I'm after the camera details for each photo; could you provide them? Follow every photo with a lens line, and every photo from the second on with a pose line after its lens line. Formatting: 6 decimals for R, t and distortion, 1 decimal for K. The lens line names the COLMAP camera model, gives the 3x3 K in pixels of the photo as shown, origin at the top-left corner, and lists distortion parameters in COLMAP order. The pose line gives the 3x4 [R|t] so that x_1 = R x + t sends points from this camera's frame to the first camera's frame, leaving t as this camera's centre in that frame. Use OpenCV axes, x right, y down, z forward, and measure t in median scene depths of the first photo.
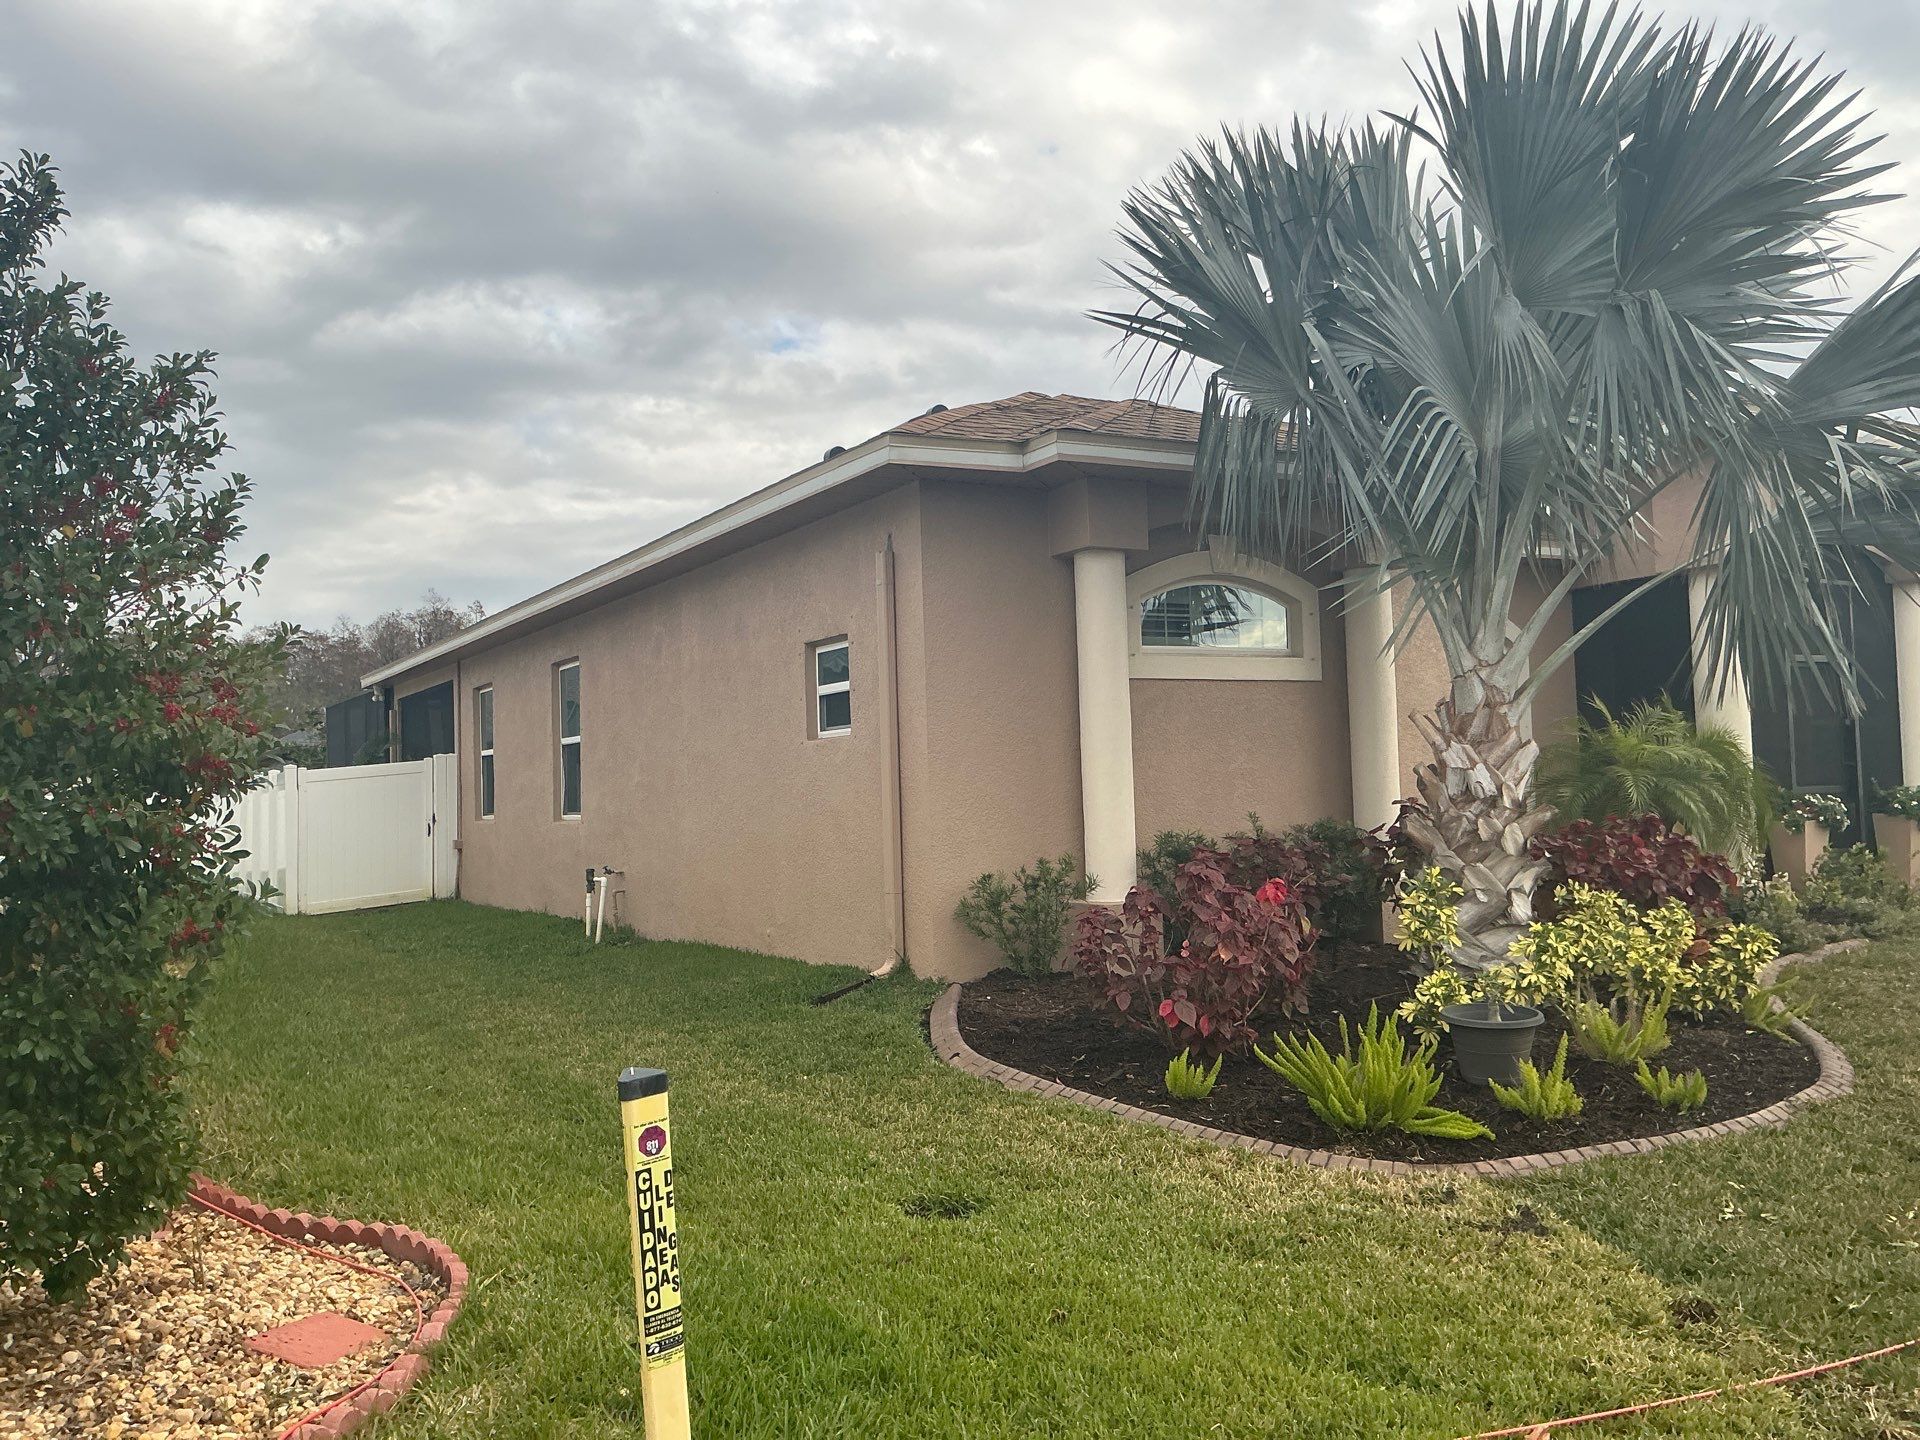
lens RADIAL K [[1581.1, 0, 913.7], [0, 1581.1, 713.7], [0, 0, 1]] dist [0.060047, -0.103321]
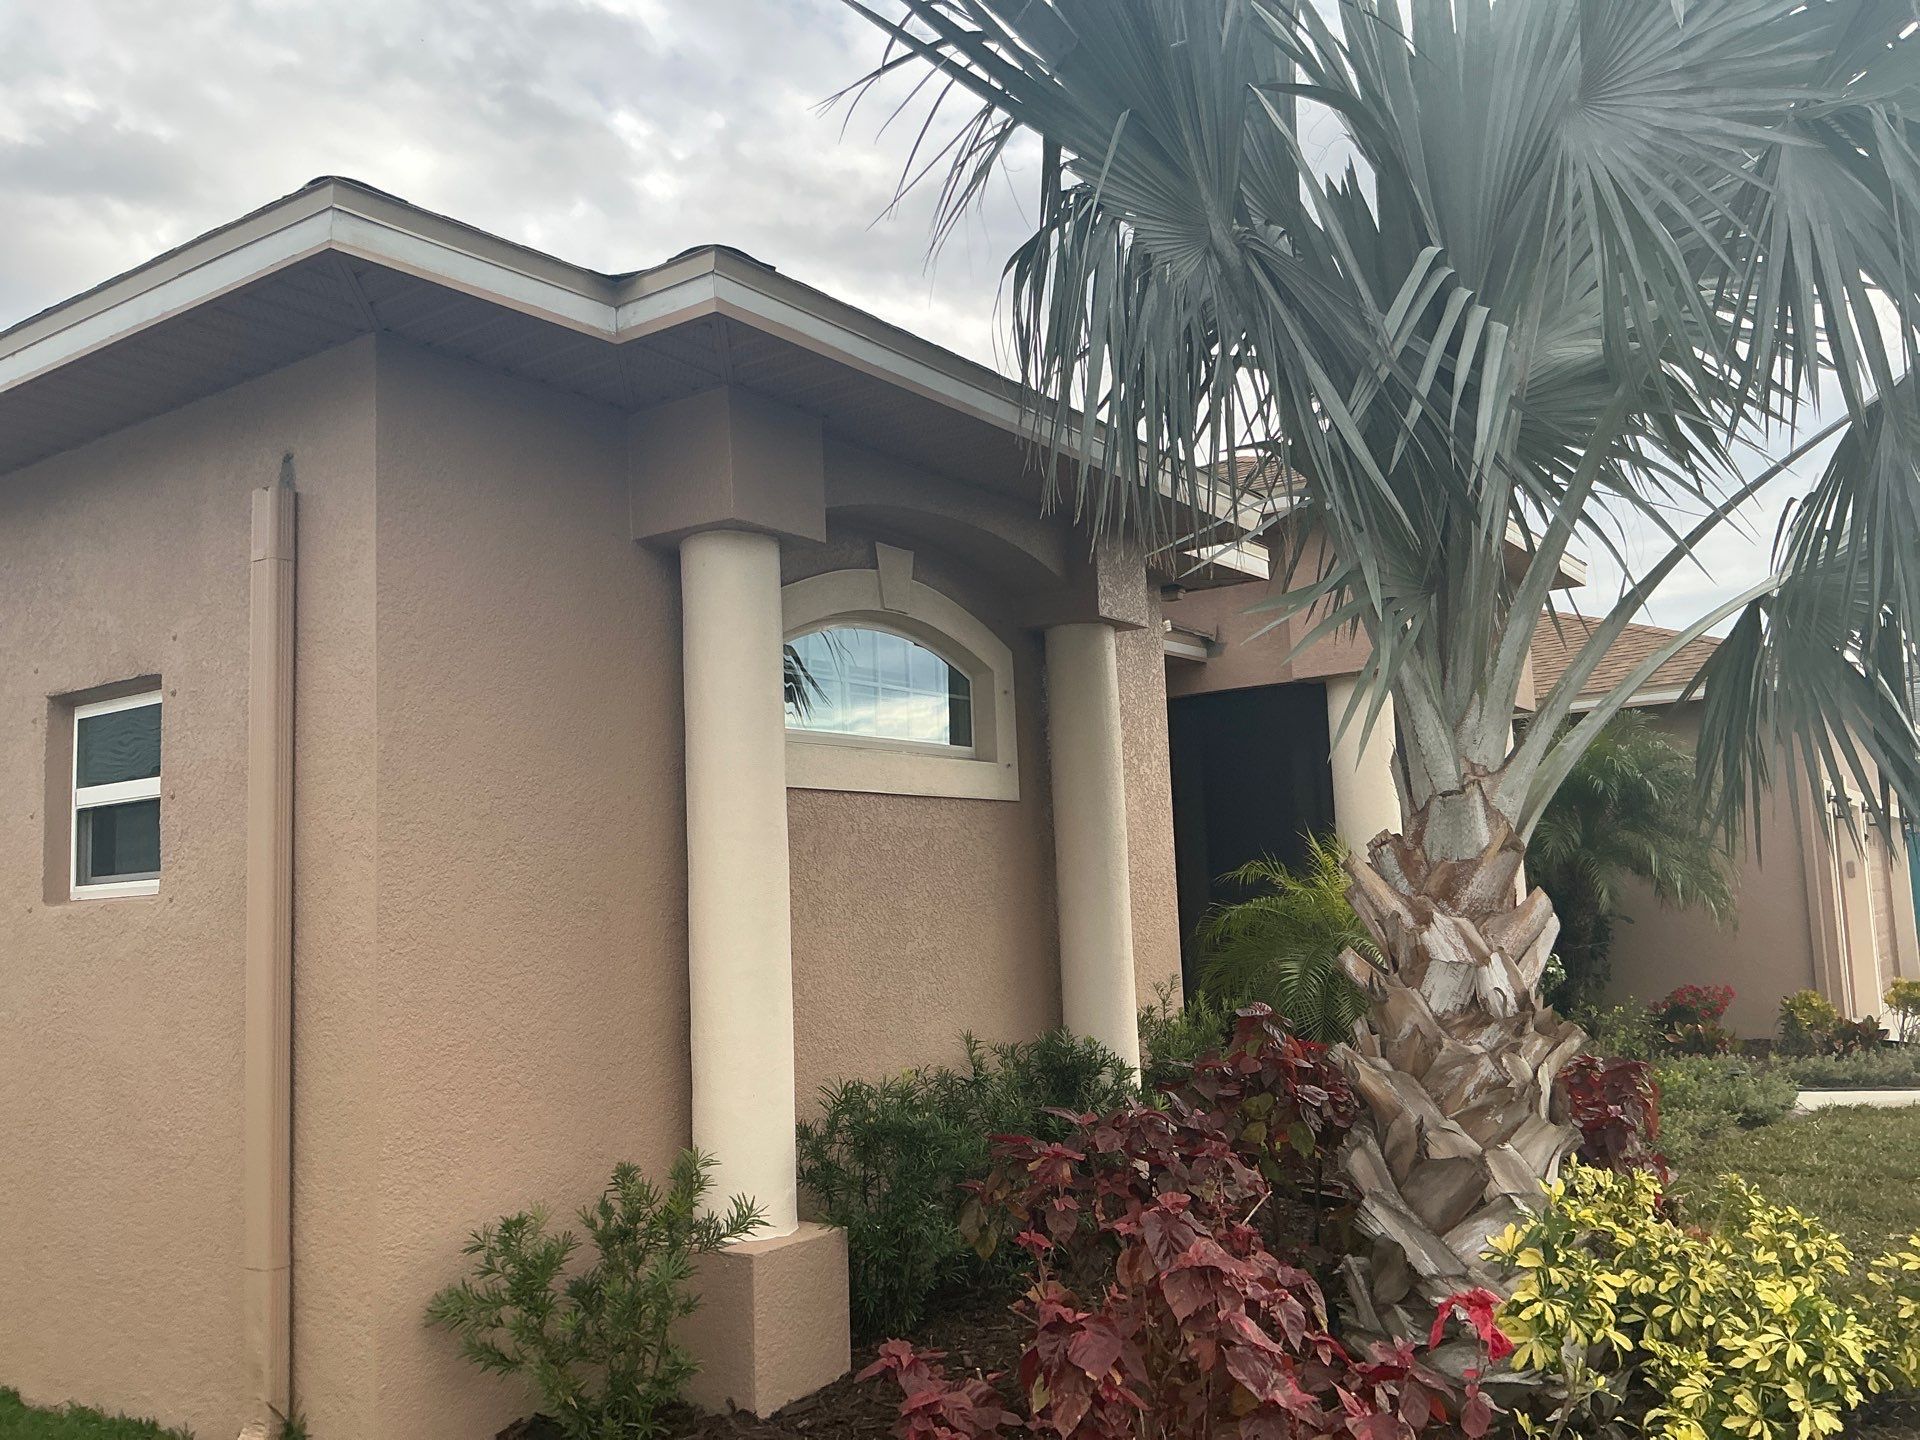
lens RADIAL K [[1581.1, 0, 913.7], [0, 1581.1, 713.7], [0, 0, 1]] dist [0.060047, -0.103321]
pose [[0.892553, 0.047544, 0.448430, -0.059307], [-0.009264, 0.996150, -0.087177, -0.000724], [-0.450848, 0.073655, 0.889556, 0.536008]]
